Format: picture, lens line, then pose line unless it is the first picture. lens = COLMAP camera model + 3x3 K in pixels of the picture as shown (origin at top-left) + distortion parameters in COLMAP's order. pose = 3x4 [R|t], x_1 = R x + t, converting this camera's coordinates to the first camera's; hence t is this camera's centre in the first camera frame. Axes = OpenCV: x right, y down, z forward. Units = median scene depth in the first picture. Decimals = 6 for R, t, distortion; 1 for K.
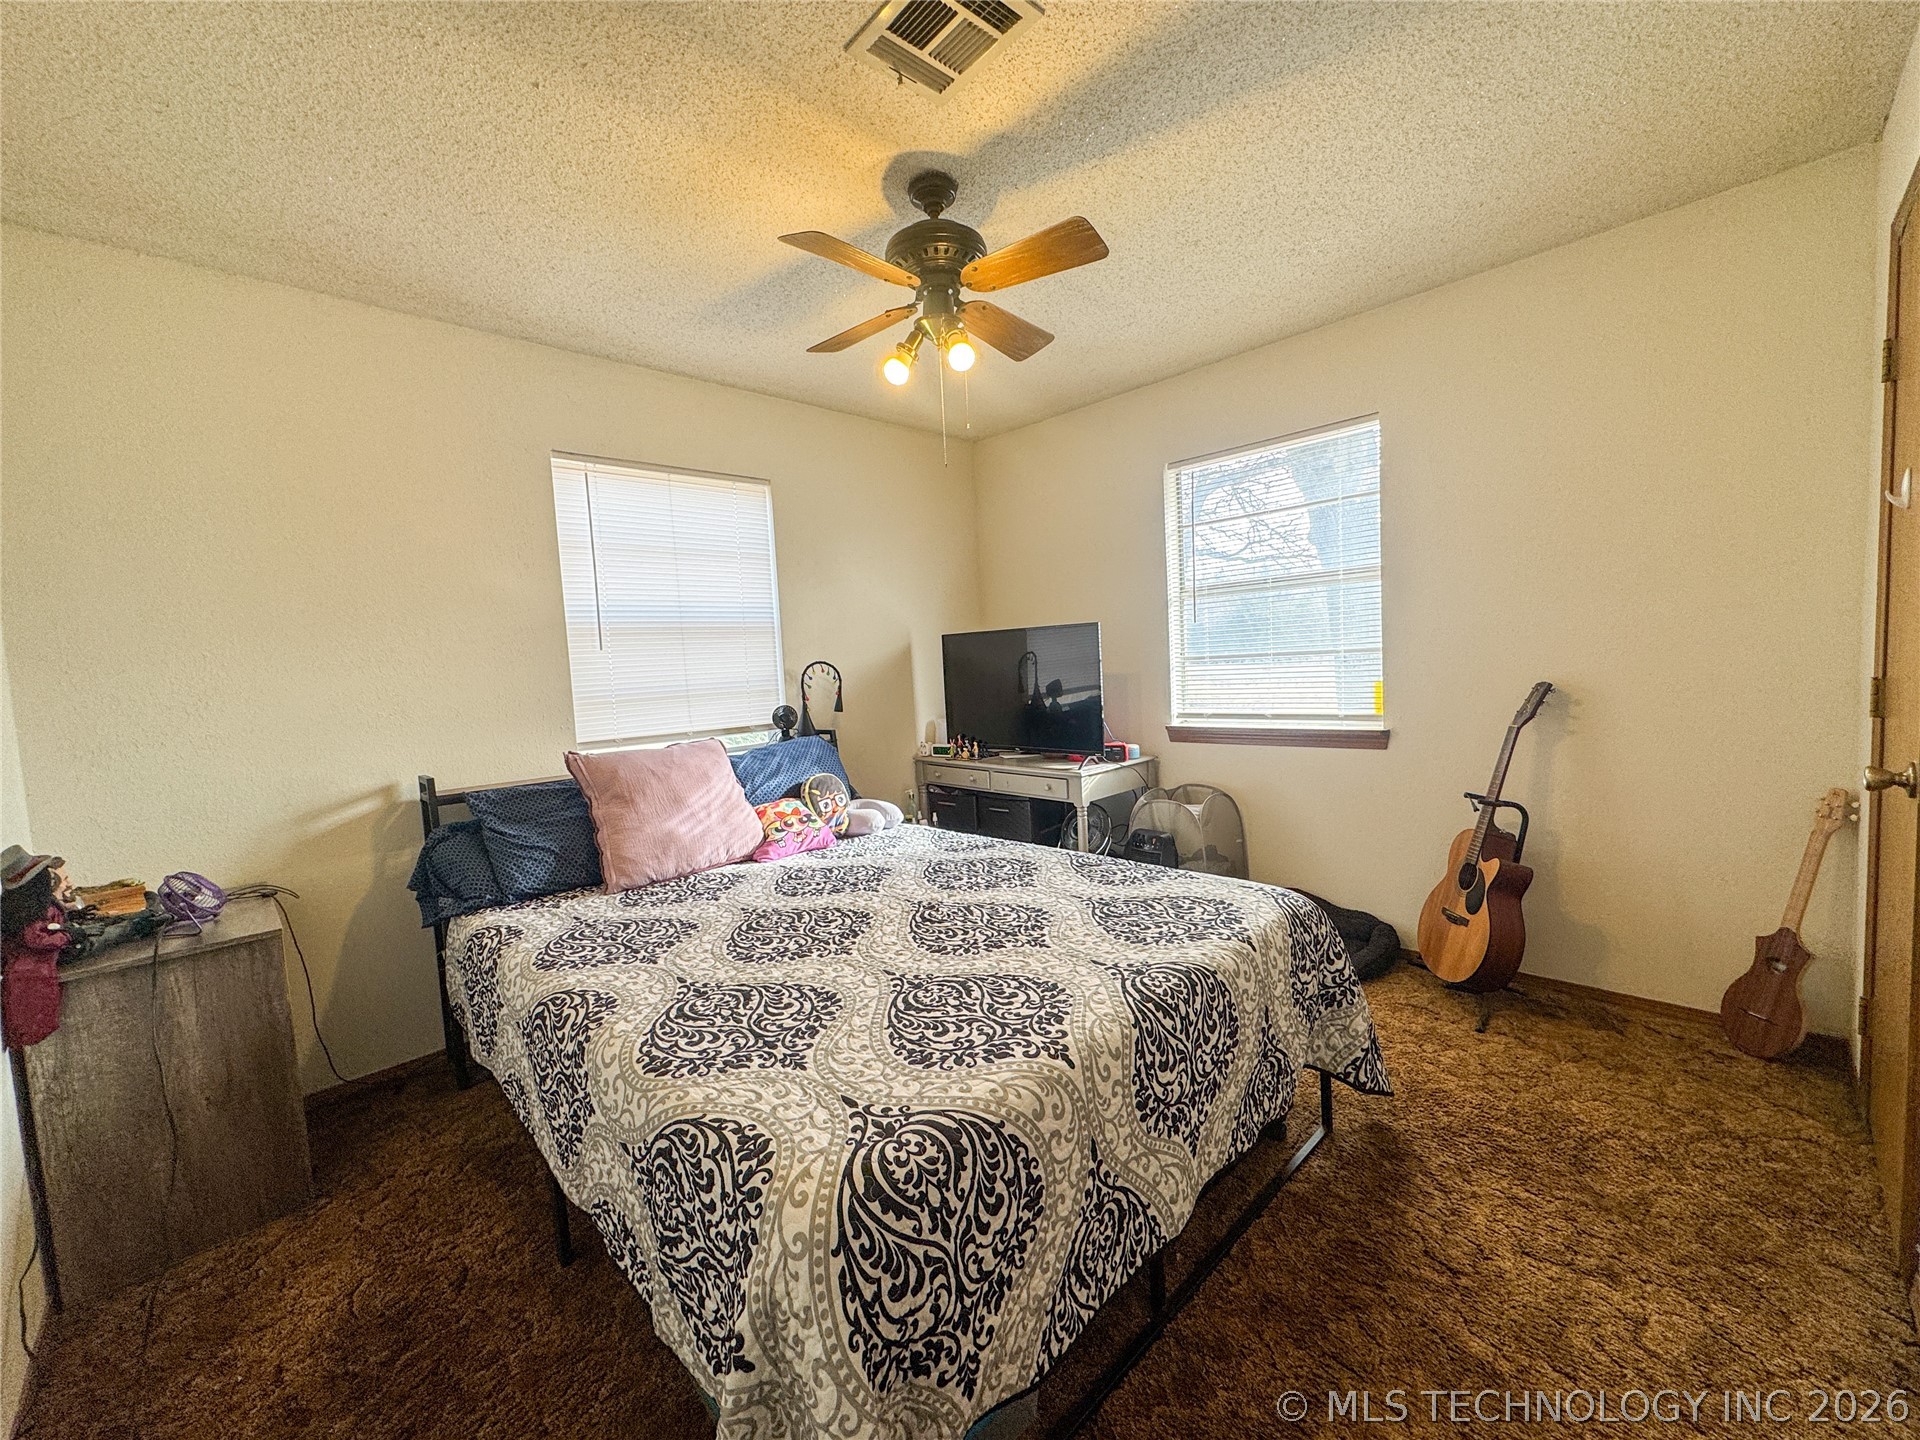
lens RADIAL K [[769.1, 0, 957.5], [0, 769.1, 720.4], [0, 0, 1]] dist [0.000575, 0.000006]
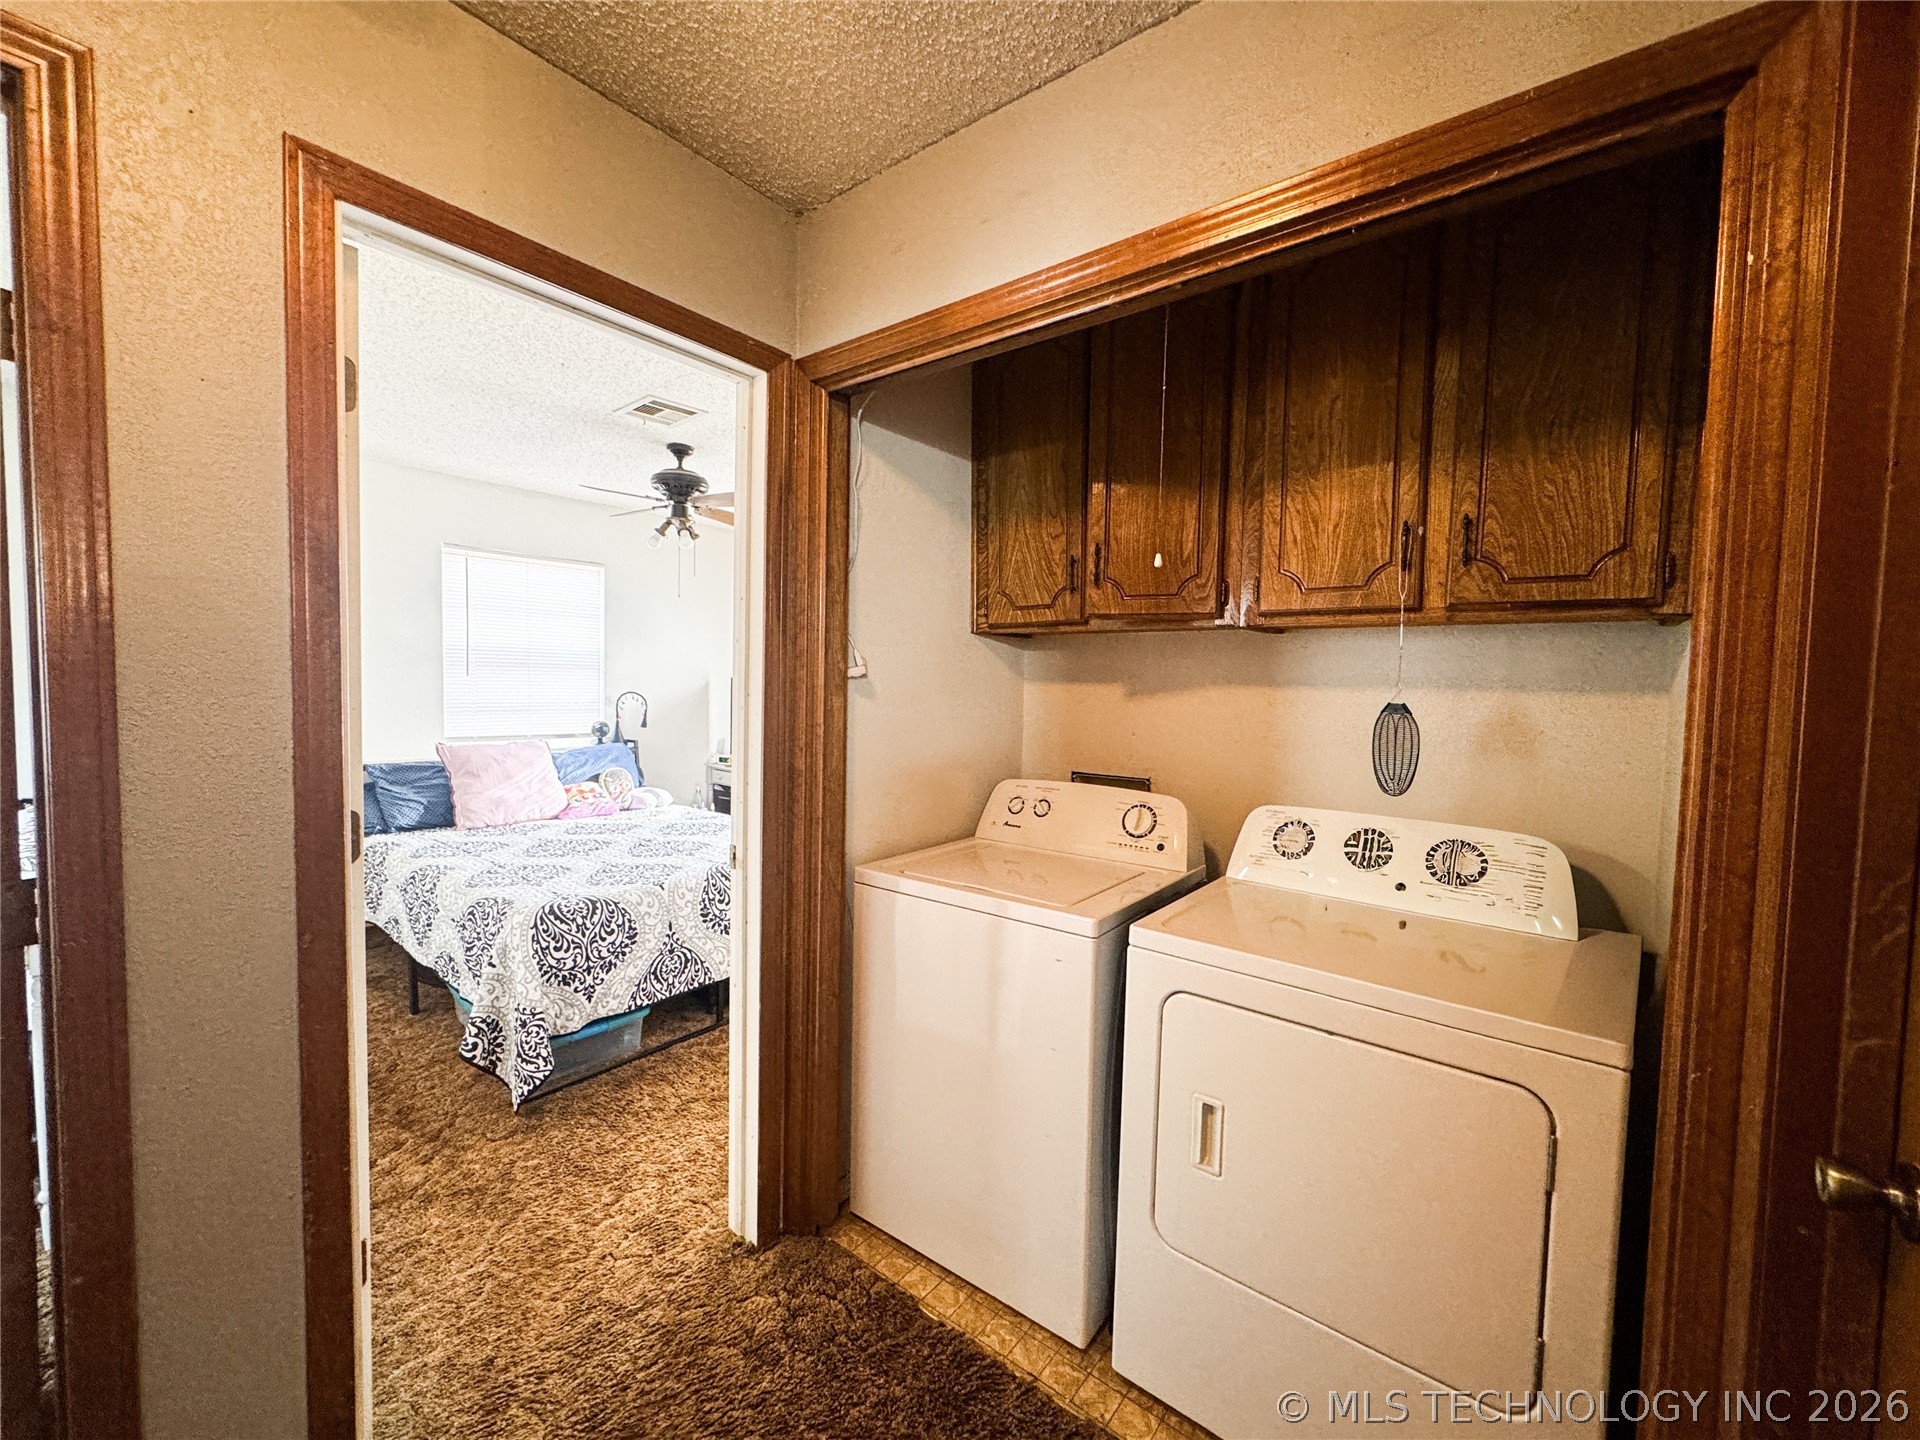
lens RADIAL K [[769.1, 0, 961.8], [0, 769.1, 718.2], [0, 0, 1]] dist [0.000575, 0.000006]
pose [[0.988856, 0.067820, 0.132533, 0.350721], [-0.063480, 0.997308, -0.036711, -0.019633], [-0.134666, 0.027888, 0.990499, -0.723404]]
